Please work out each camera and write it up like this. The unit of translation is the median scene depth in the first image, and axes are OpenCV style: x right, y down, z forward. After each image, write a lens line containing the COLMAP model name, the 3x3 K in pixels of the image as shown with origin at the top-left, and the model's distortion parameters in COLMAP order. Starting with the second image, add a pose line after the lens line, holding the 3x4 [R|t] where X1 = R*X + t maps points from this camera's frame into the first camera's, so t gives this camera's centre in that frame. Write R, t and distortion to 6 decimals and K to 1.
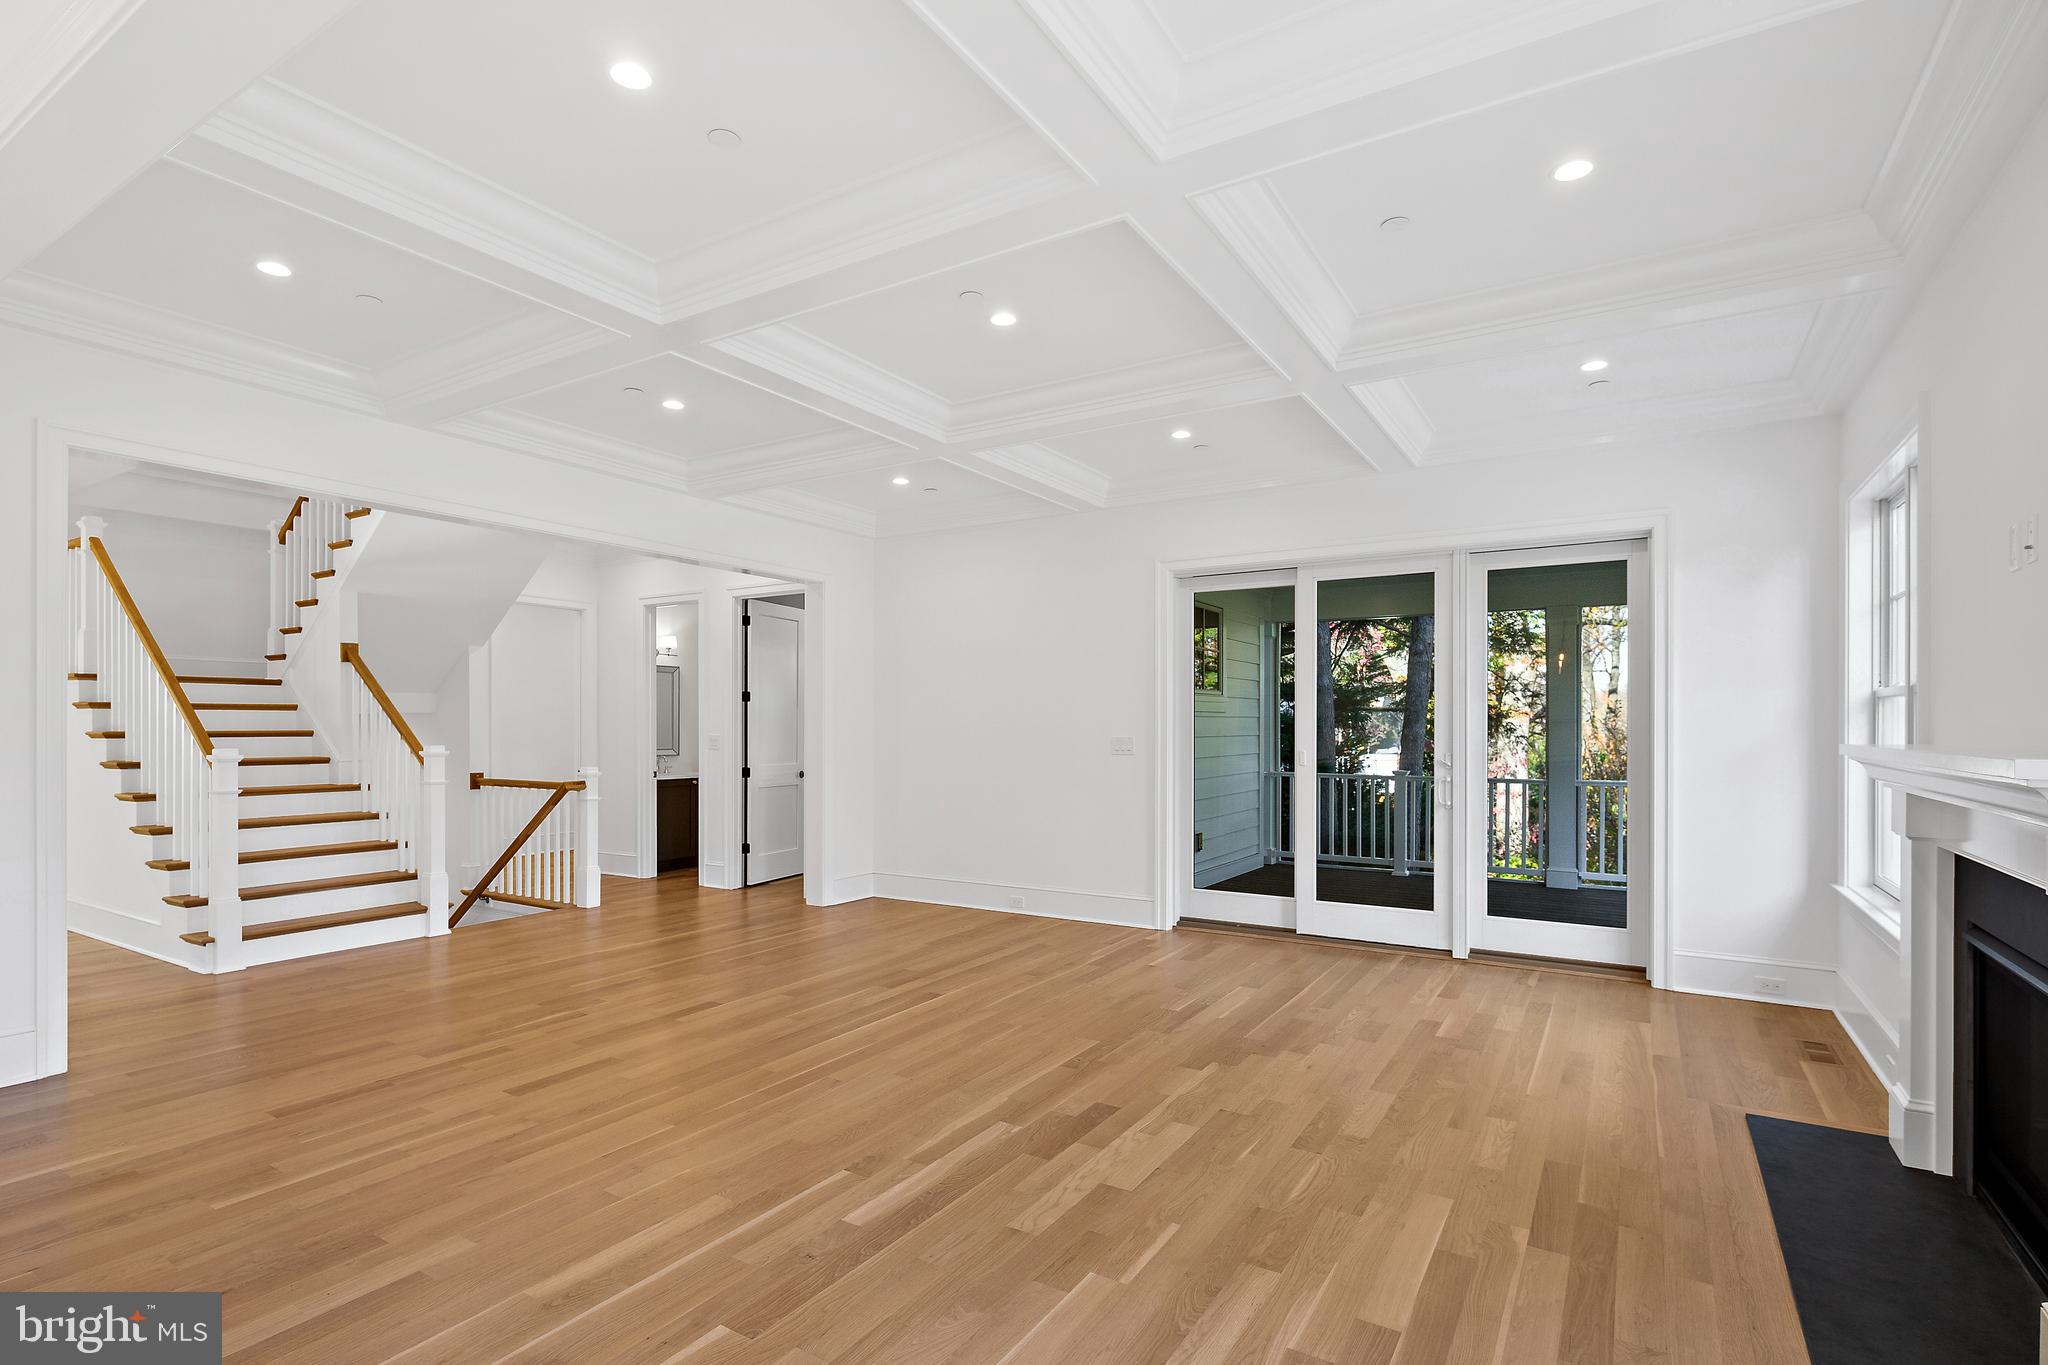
lens RADIAL K [[988.3, 0, 1012.6], [0, 988.3, 726.2], [0, 0, 1]] dist [-0.001004, -0.000649]
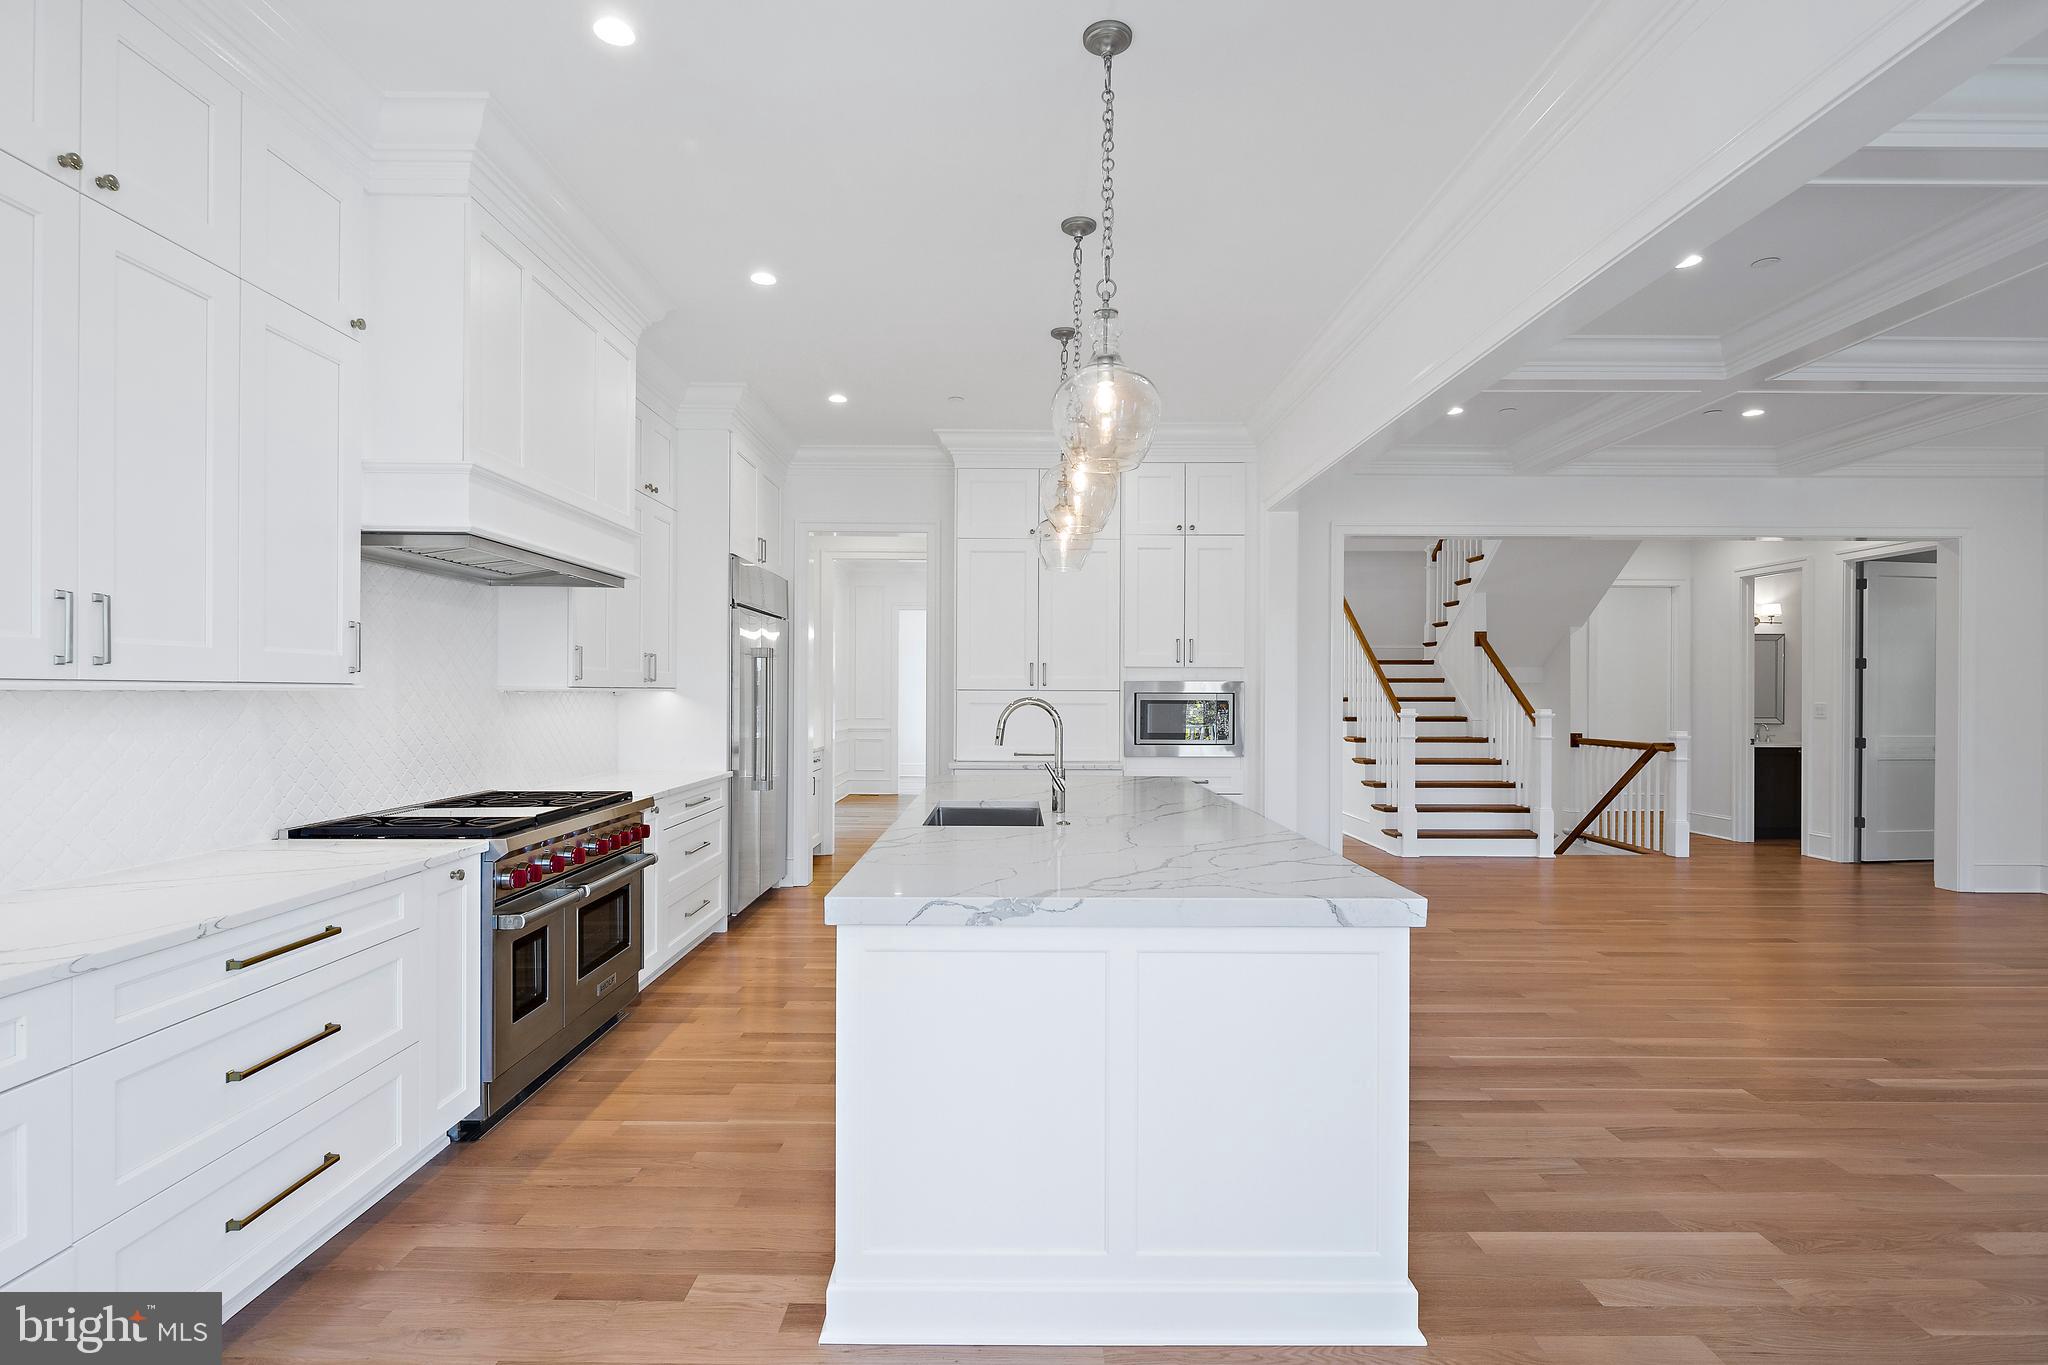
lens RADIAL K [[997.7, 0, 1013.0], [0, 997.7, 698.4], [0, 0, 1]] dist [-0.001139, -0.001590]
pose [[0.532876, 0.004811, -0.846179, 0.132148], [-0.001861, 0.999988, 0.004514, 0.001080], [0.846191, -0.000831, 0.532879, -0.252344]]
